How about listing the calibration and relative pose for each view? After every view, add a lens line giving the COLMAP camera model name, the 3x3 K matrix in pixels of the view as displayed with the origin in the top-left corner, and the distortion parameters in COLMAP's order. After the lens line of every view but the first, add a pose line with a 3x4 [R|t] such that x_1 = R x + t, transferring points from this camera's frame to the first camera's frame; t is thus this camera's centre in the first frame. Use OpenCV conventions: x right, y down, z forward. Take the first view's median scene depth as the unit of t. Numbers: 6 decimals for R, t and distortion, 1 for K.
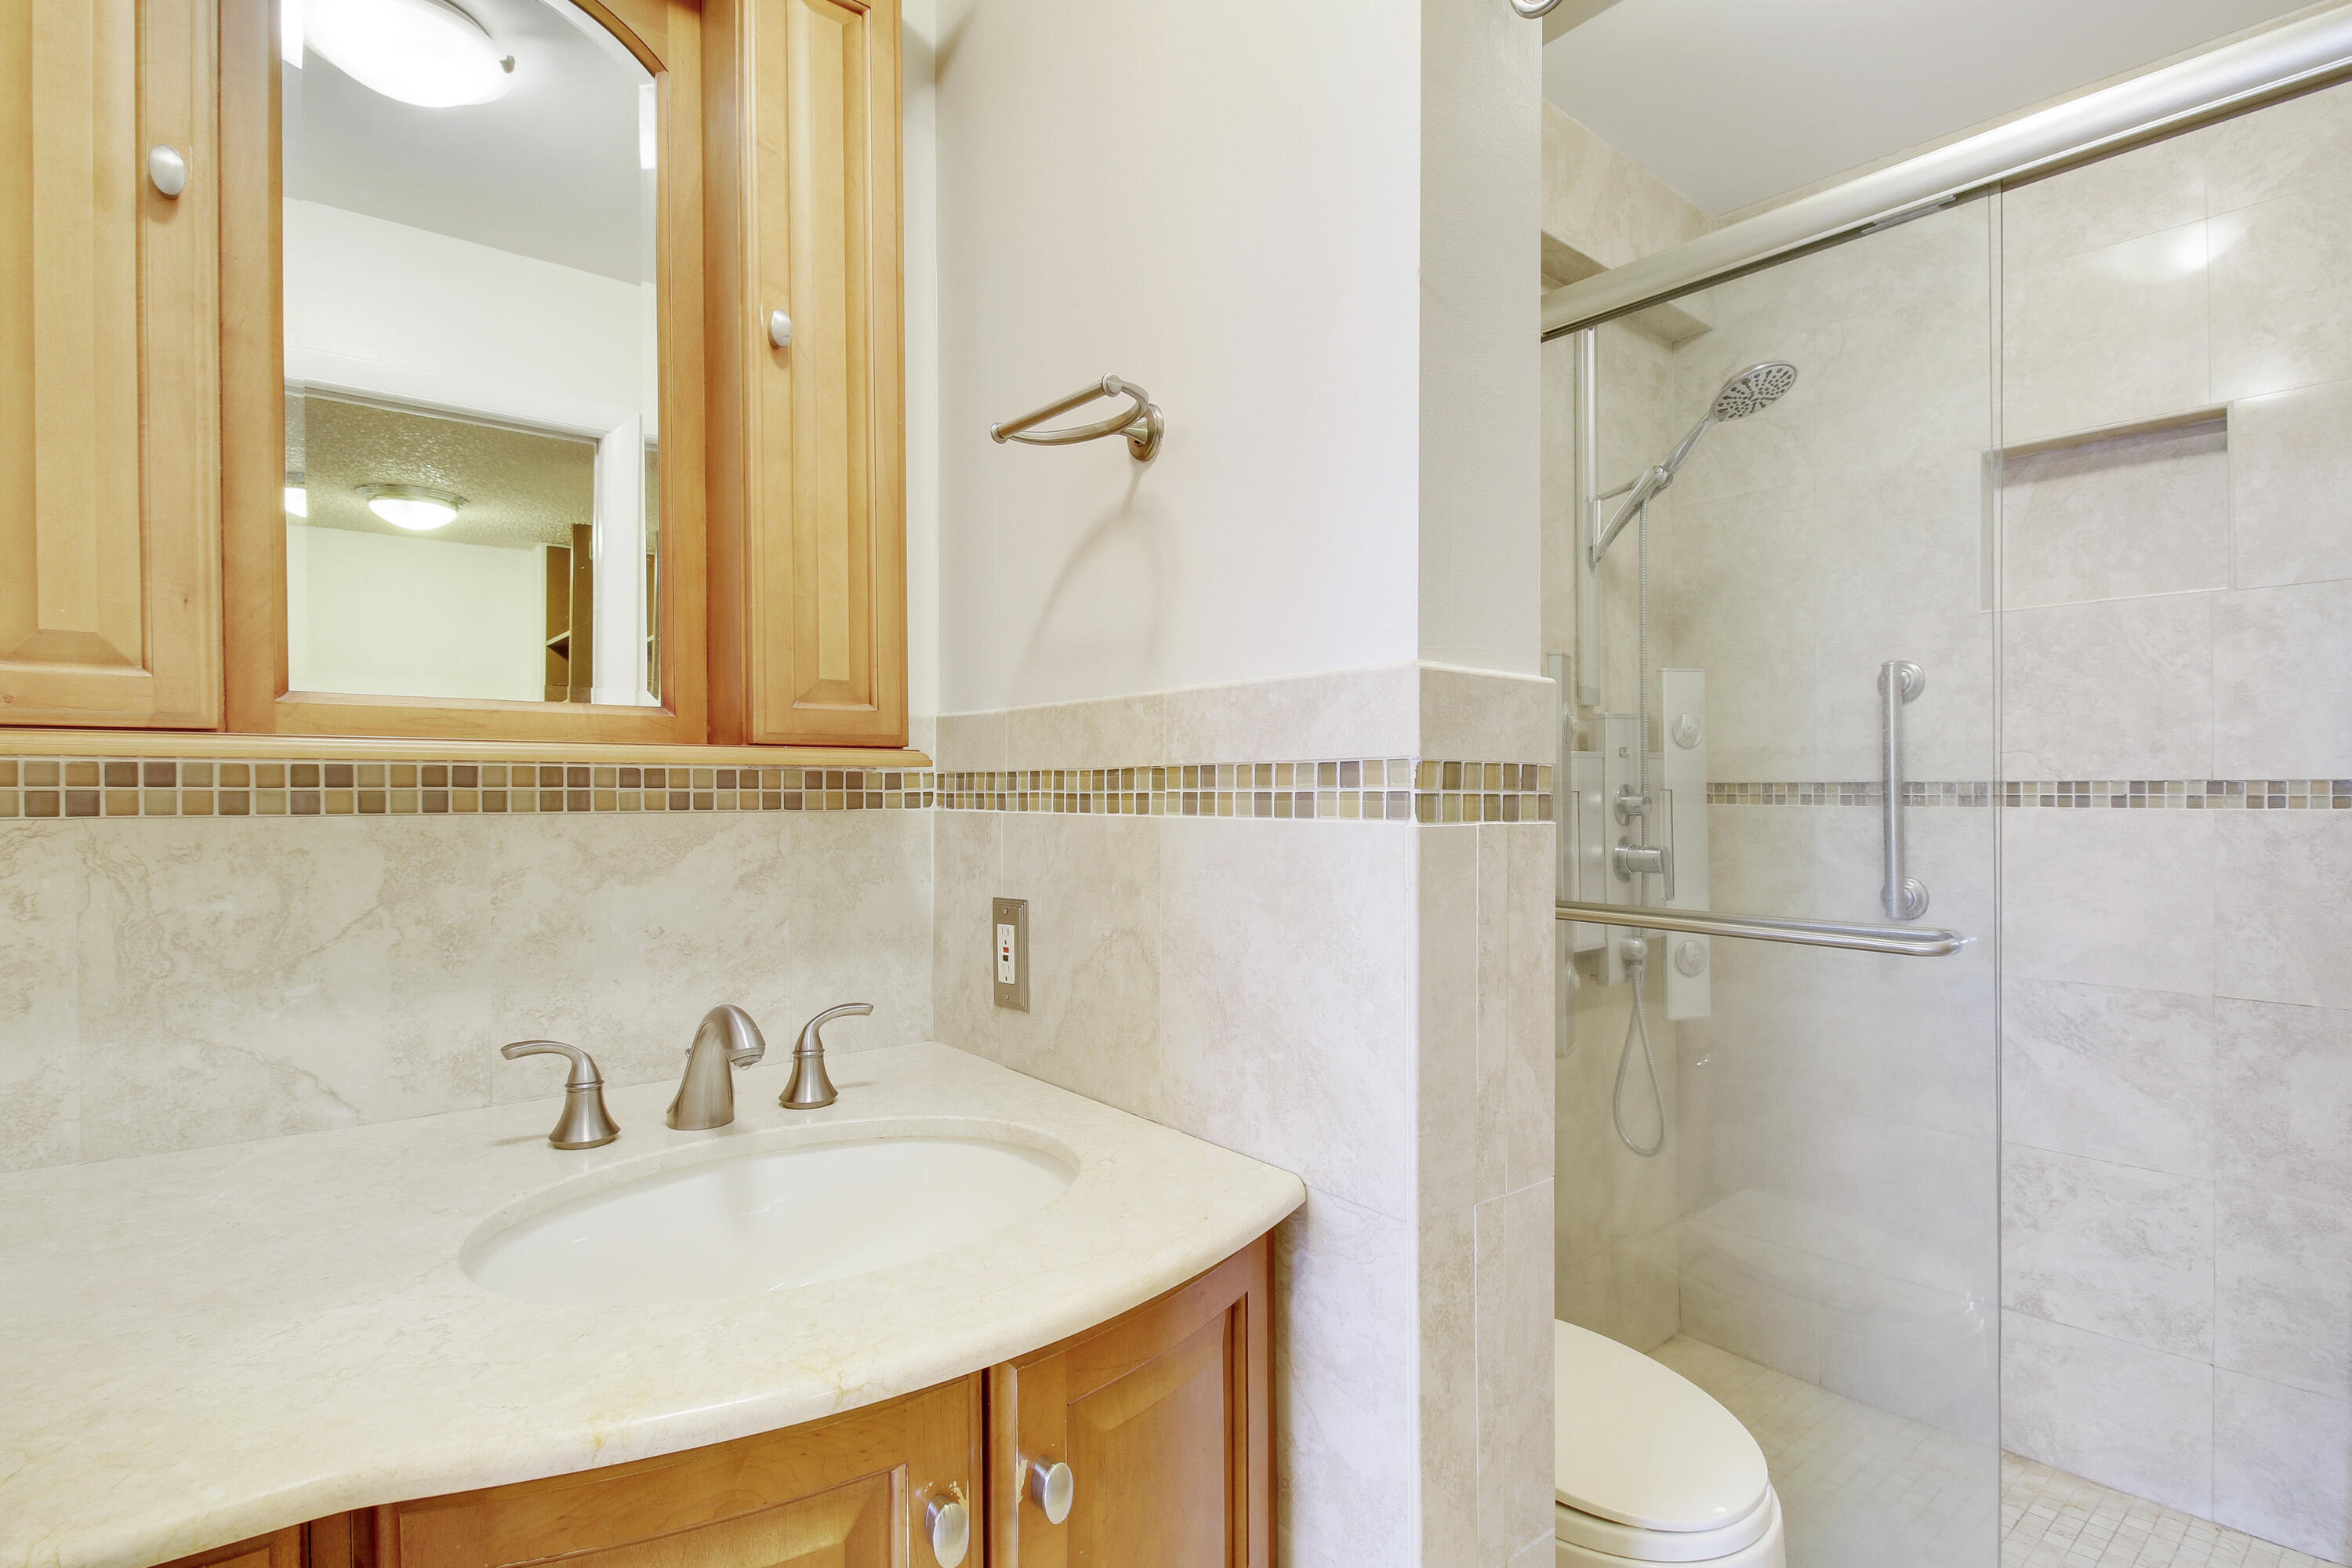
lens RADIAL K [[1147.2, 0, 1176.0], [0, 1147.2, 784.0], [0, 0, 1]] dist [-0.001833, -0.016934]
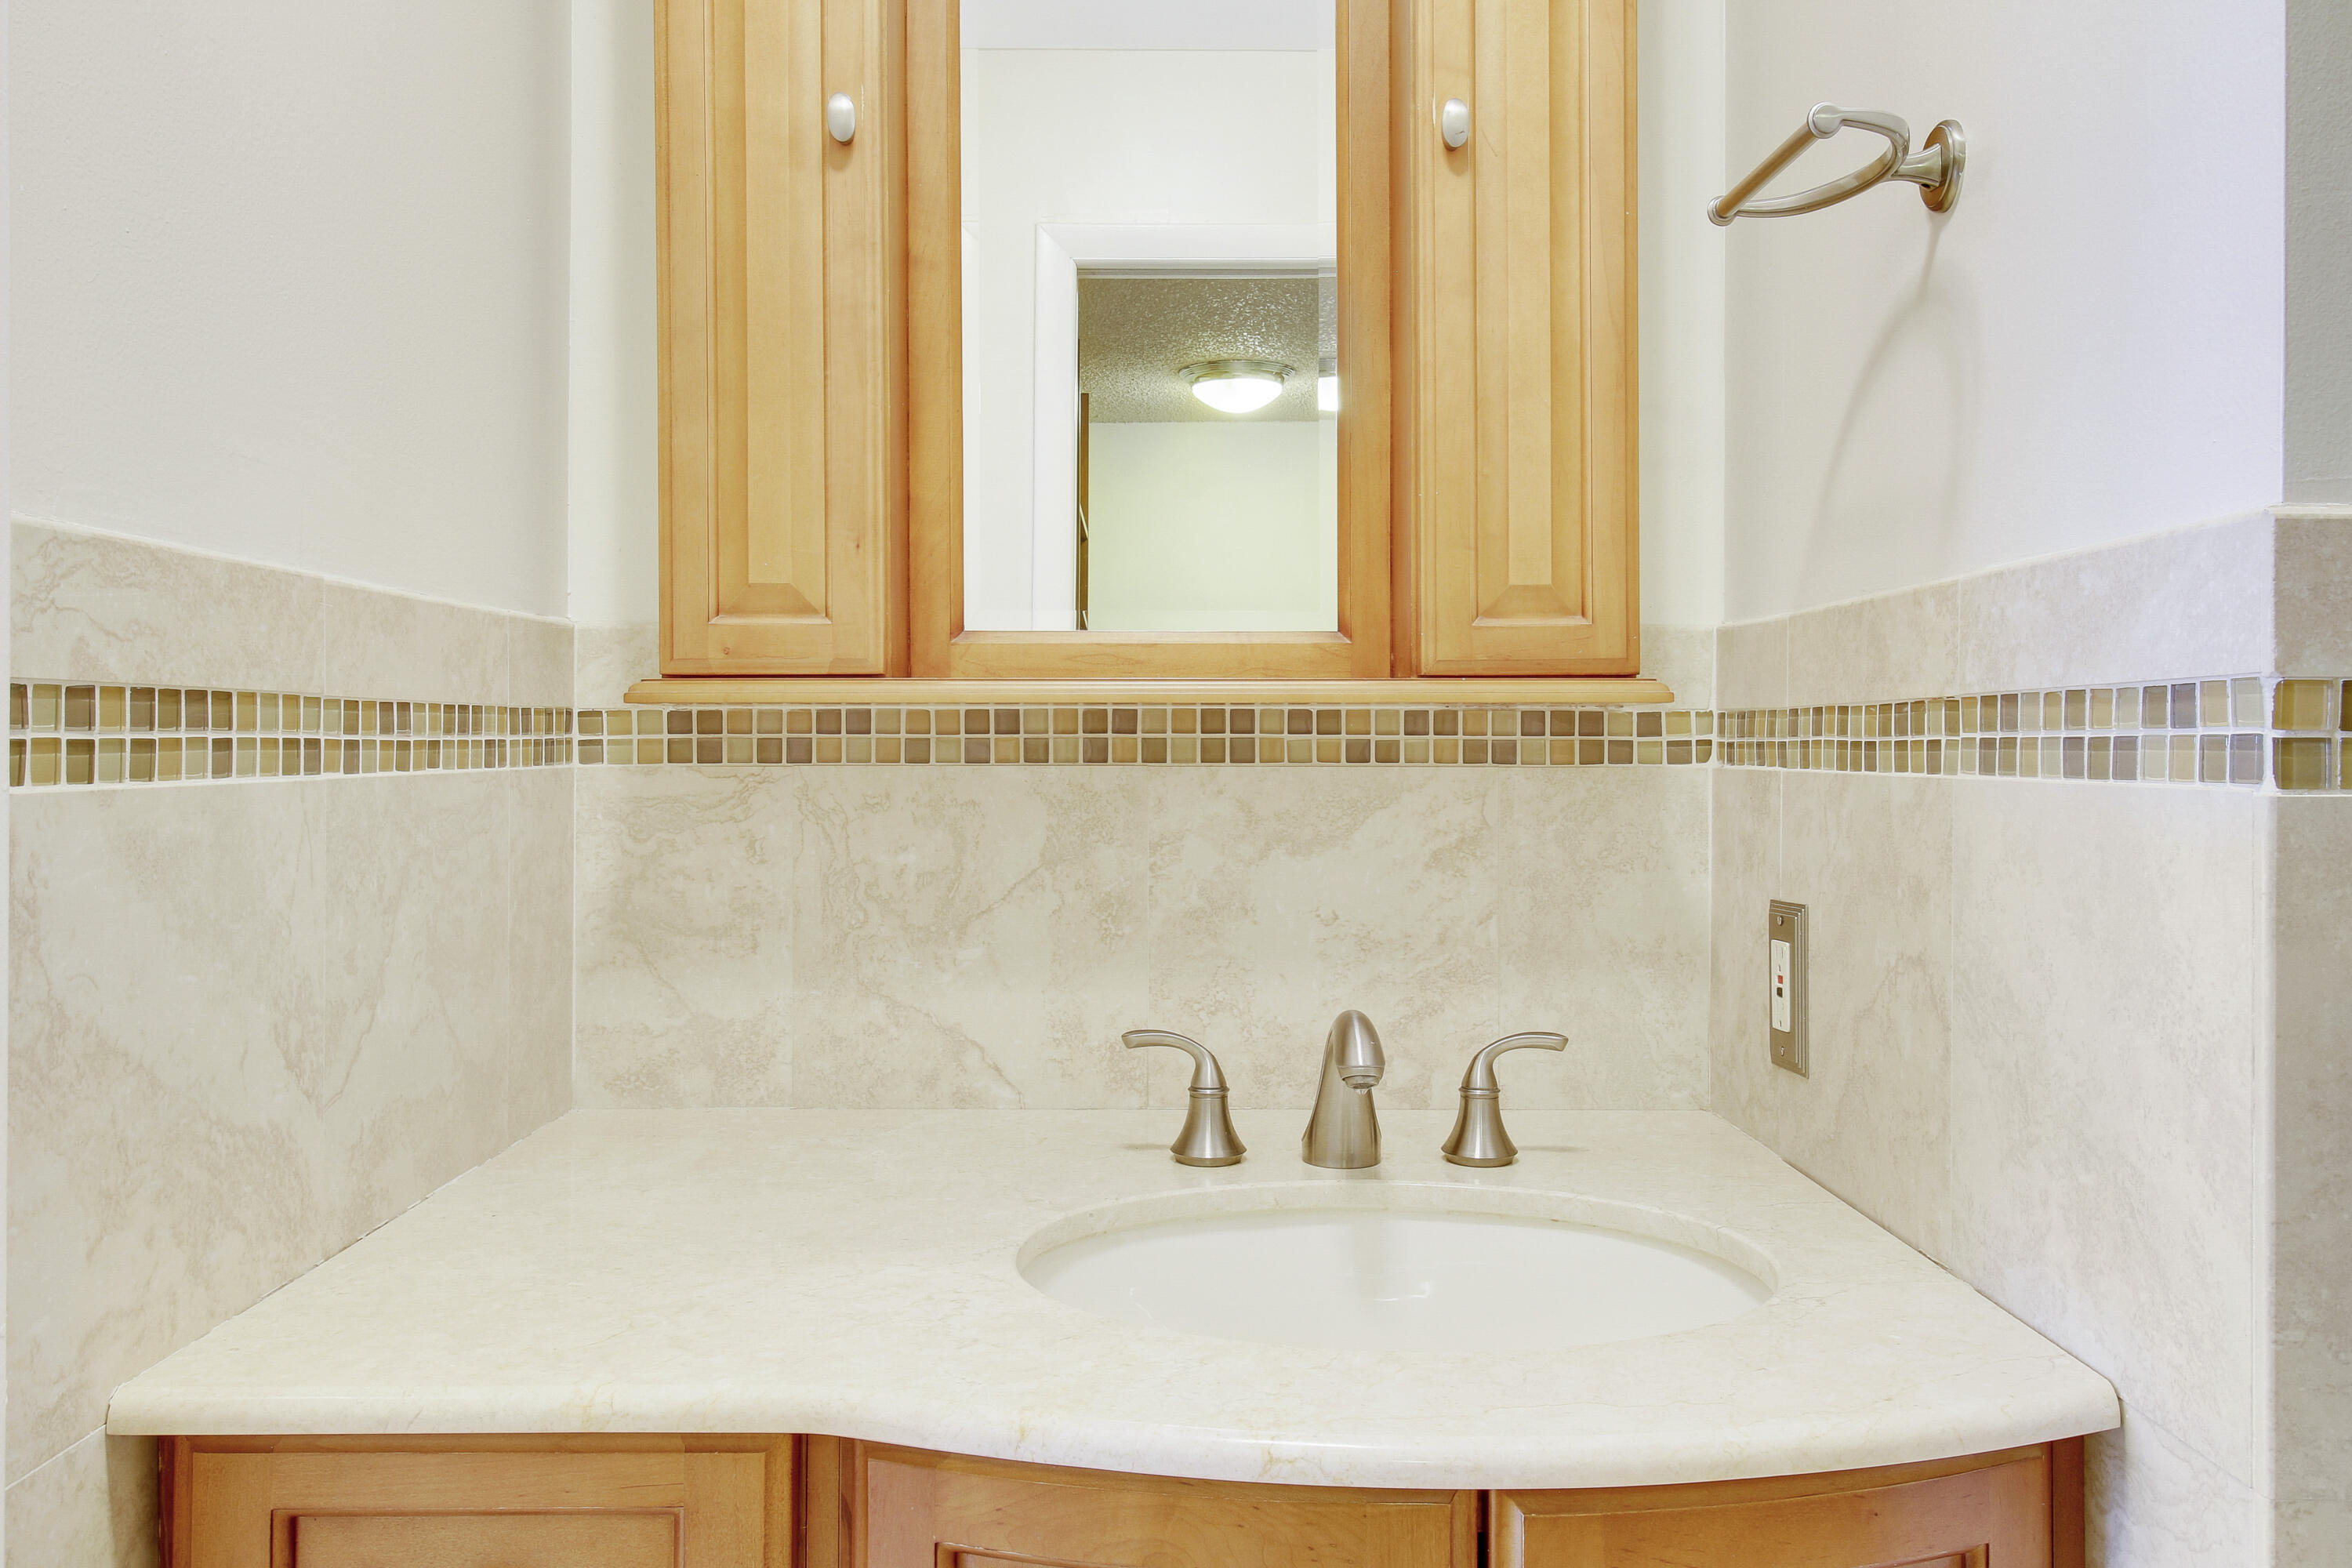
lens RADIAL K [[1889.0, 0, 1174.9], [0, 1889.0, 679.8], [0, 0, 1]] dist [0.005603, -0.008621]
pose [[0.757886, -0.021731, -0.652025, 0.345725], [0.002956, 0.999549, -0.029877, 0.004885], [0.652381, 0.020716, 0.757608, -0.059128]]
